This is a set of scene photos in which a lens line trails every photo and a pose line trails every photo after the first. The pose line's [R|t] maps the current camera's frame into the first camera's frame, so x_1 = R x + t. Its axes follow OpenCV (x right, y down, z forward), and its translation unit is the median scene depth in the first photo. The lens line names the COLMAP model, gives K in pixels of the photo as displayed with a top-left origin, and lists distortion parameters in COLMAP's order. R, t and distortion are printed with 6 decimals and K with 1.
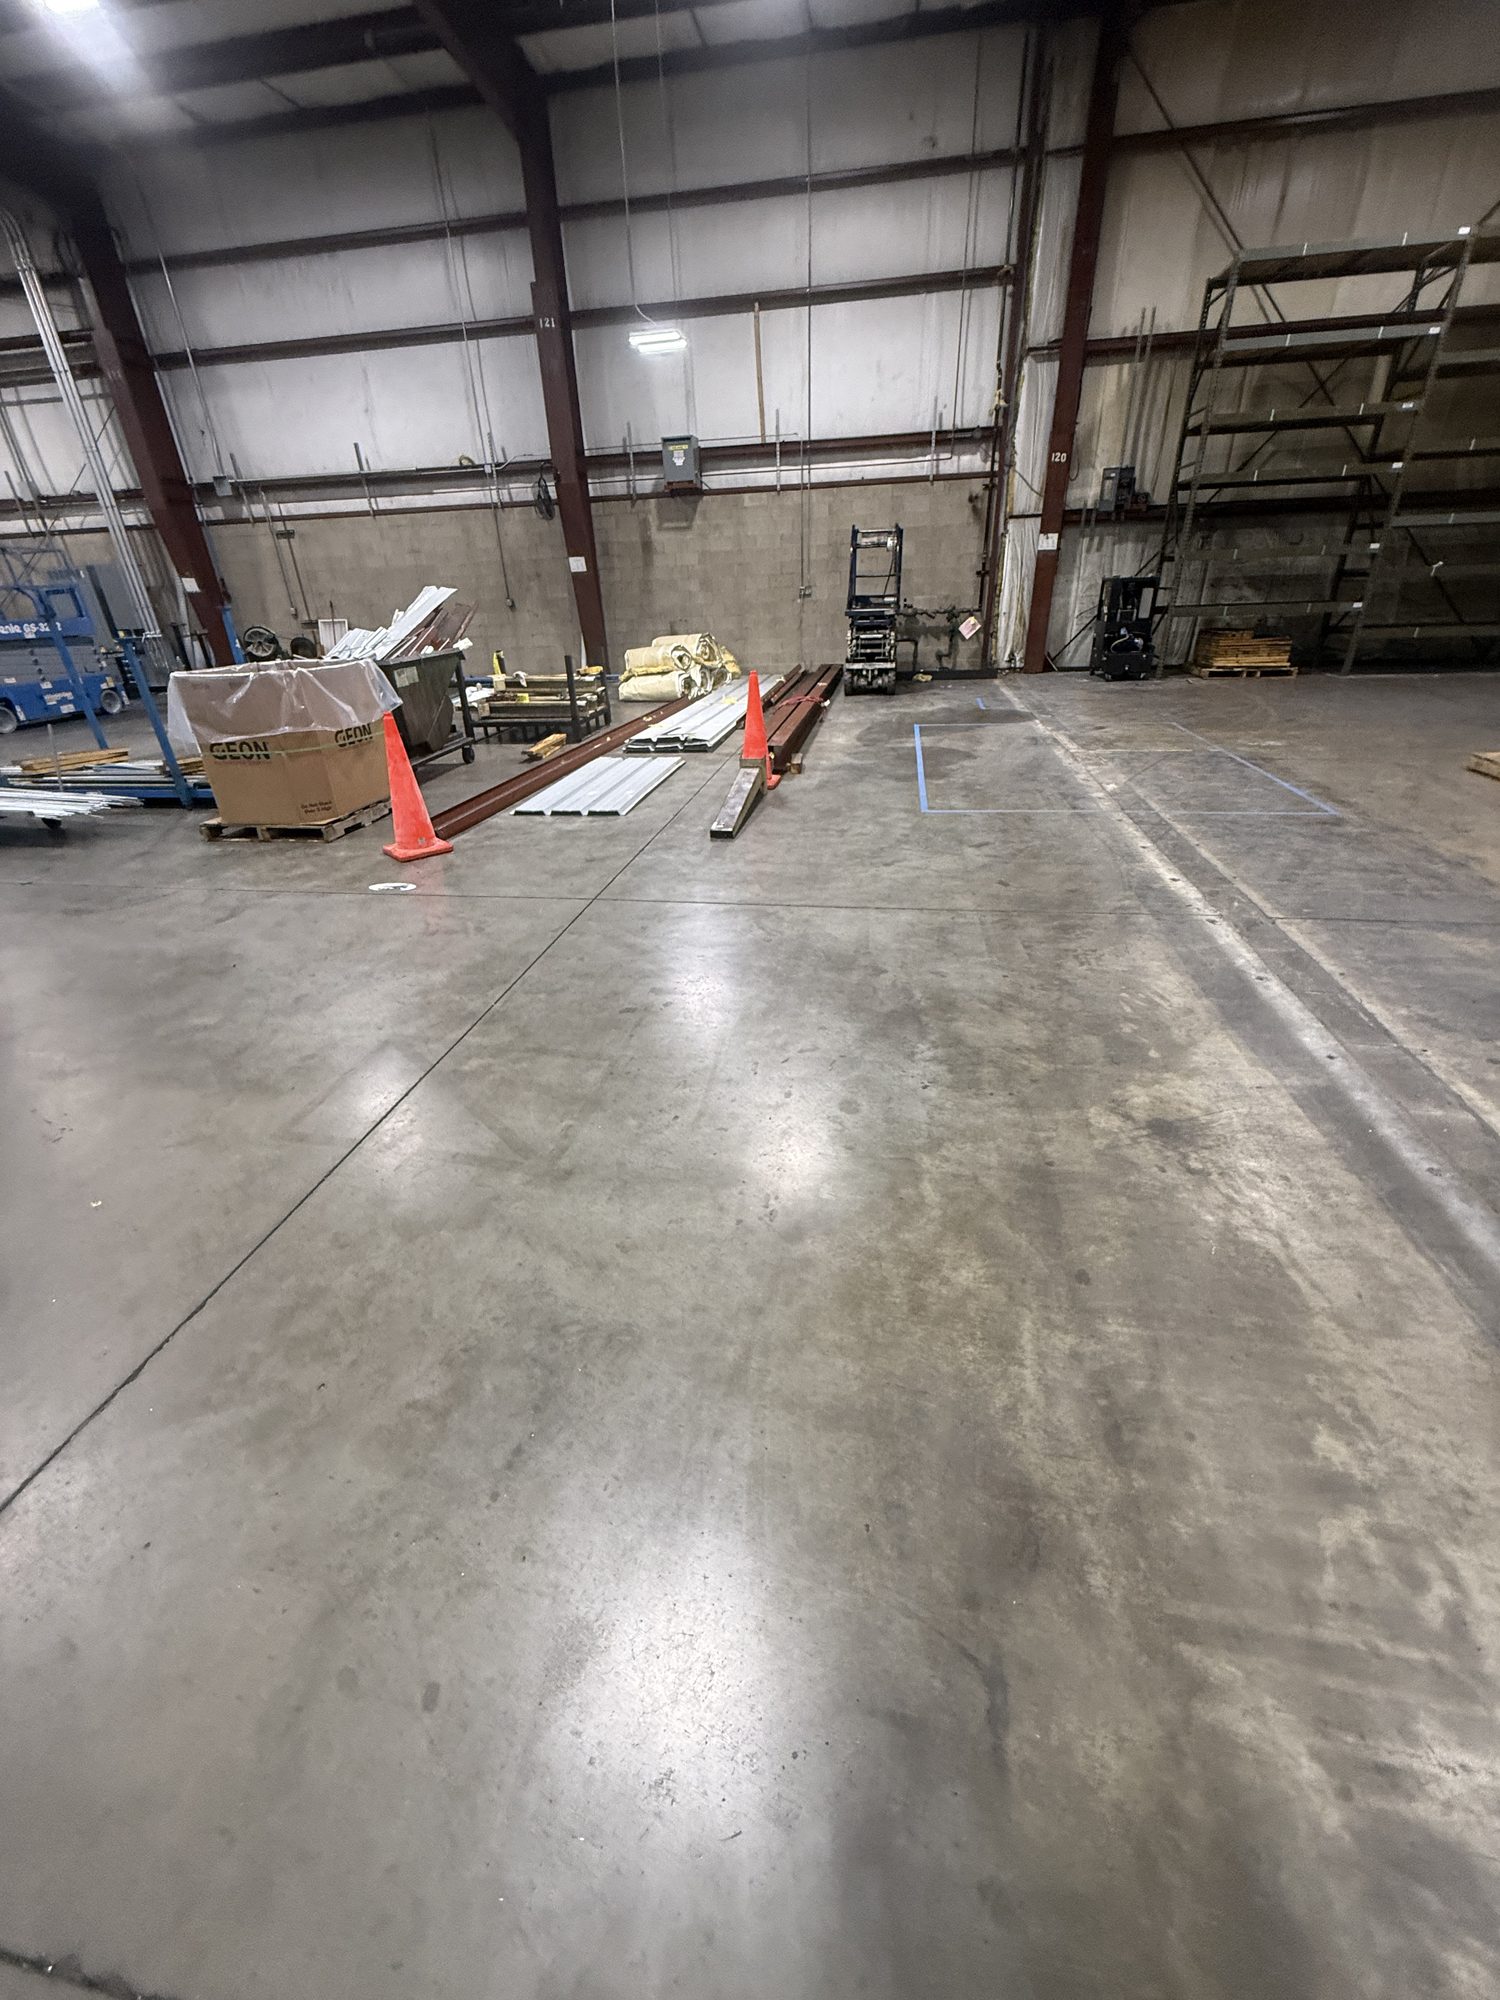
lens RADIAL K [[797.3, 0, 750.2], [0, 797.3, 995.9], [0, 0, 1]] dist [0.001199, -0.000346]
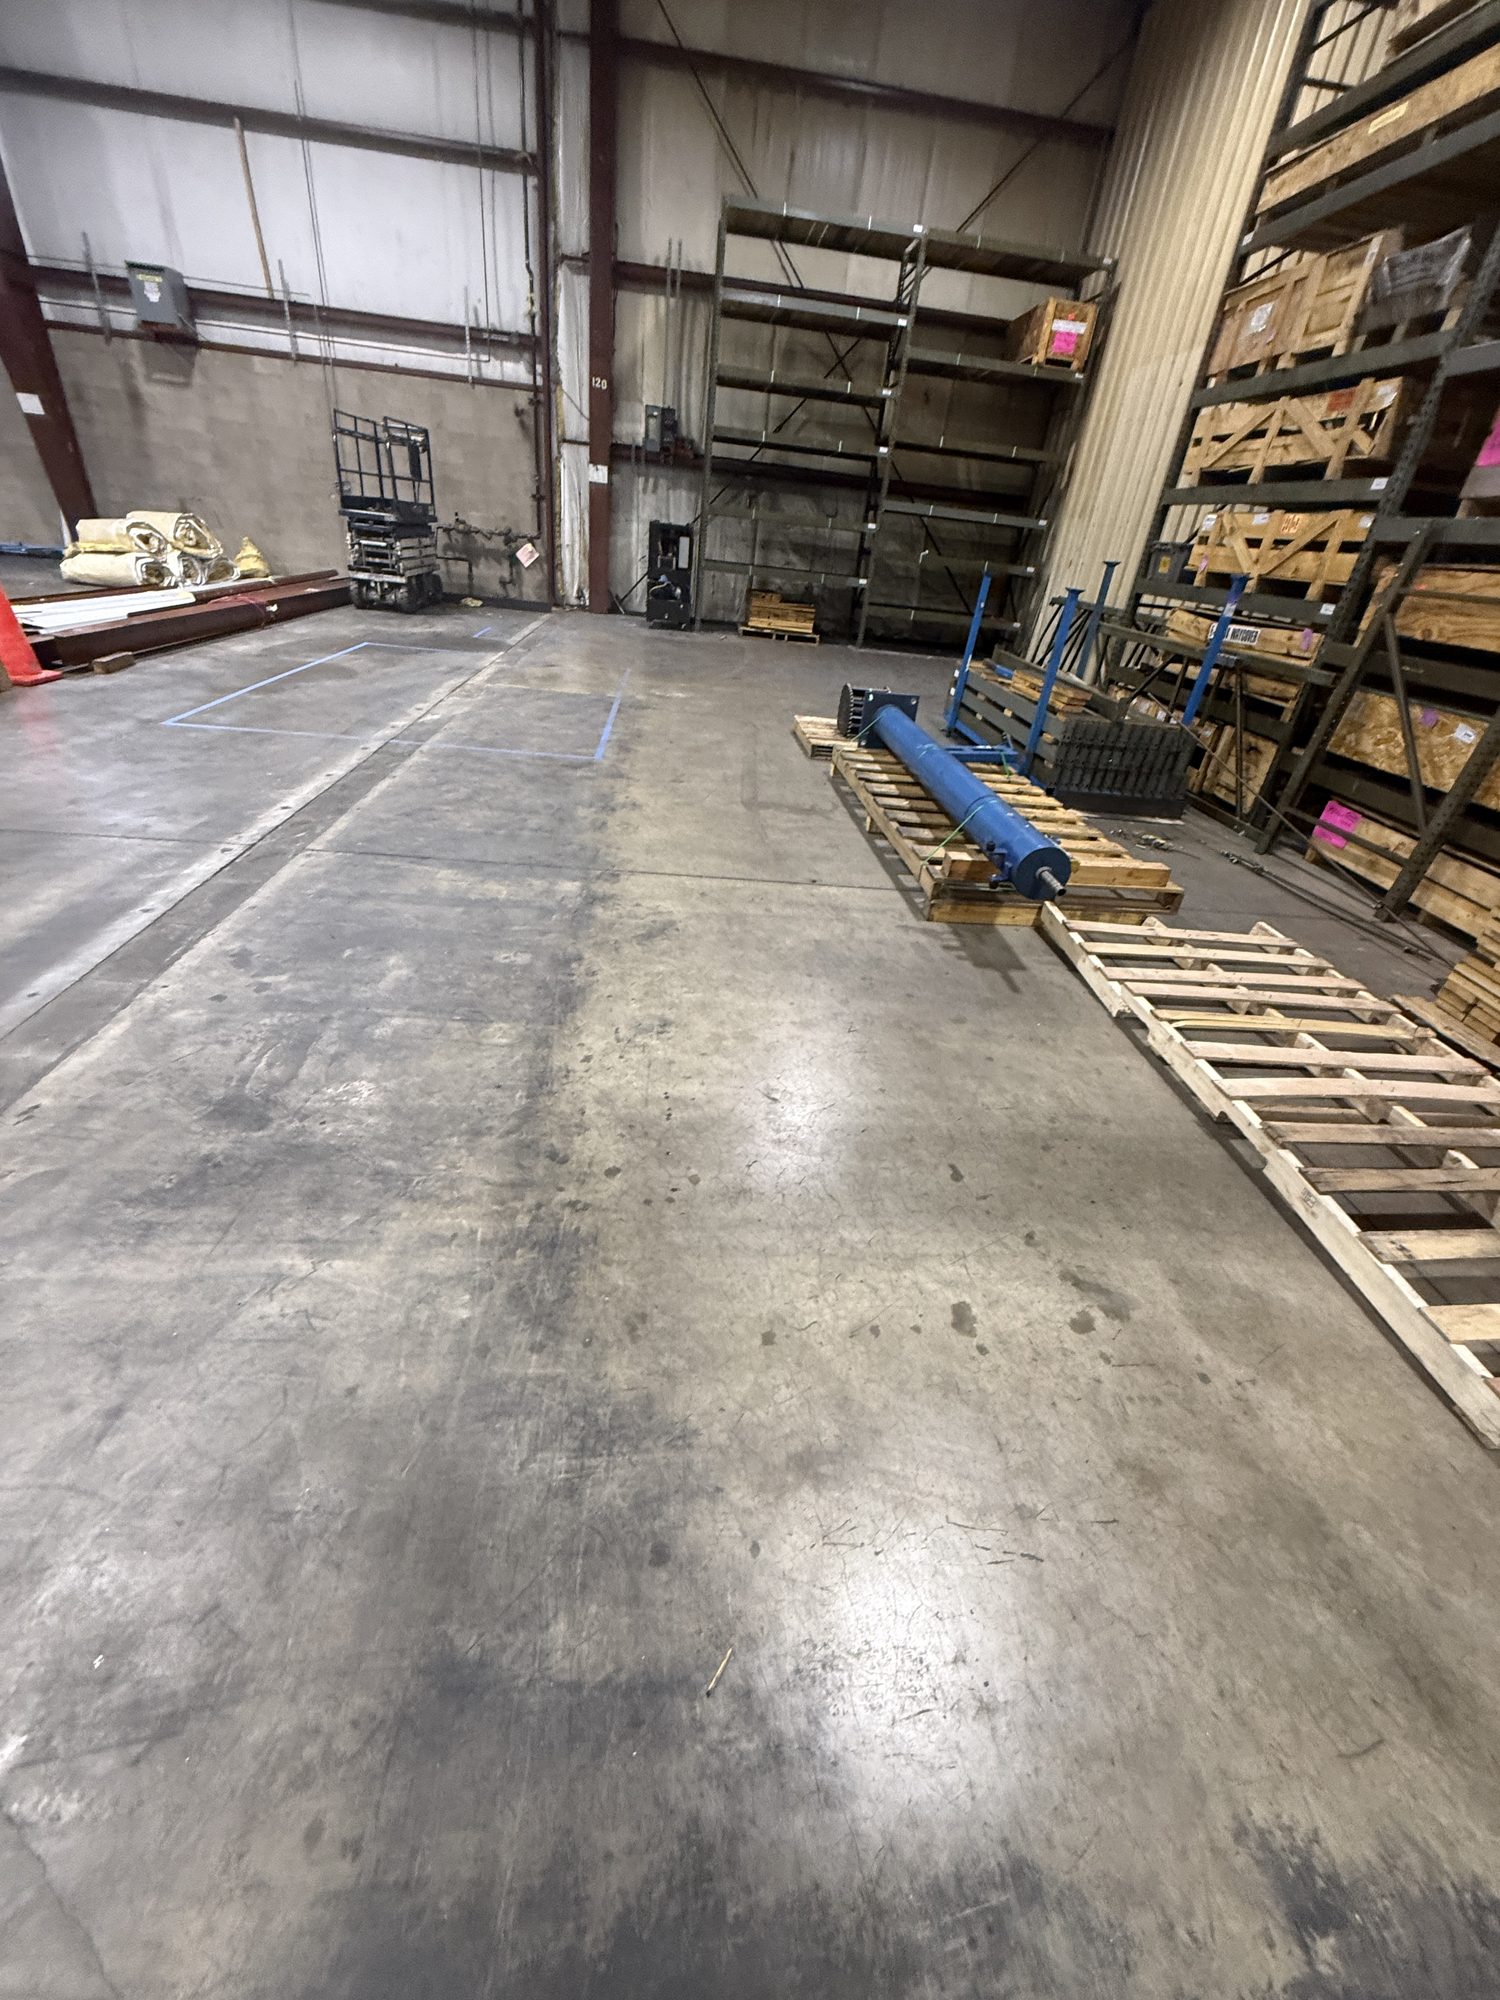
lens RADIAL K [[797.3, 0, 746.6], [0, 797.3, 996.5], [0, 0, 1]] dist [0.001199, -0.000346]
pose [[0.960579, -0.006715, 0.277926, 0.277350], [-0.010153, 0.998194, 0.059209, 0.004238], [-0.277821, -0.059696, 0.958776, -0.015483]]
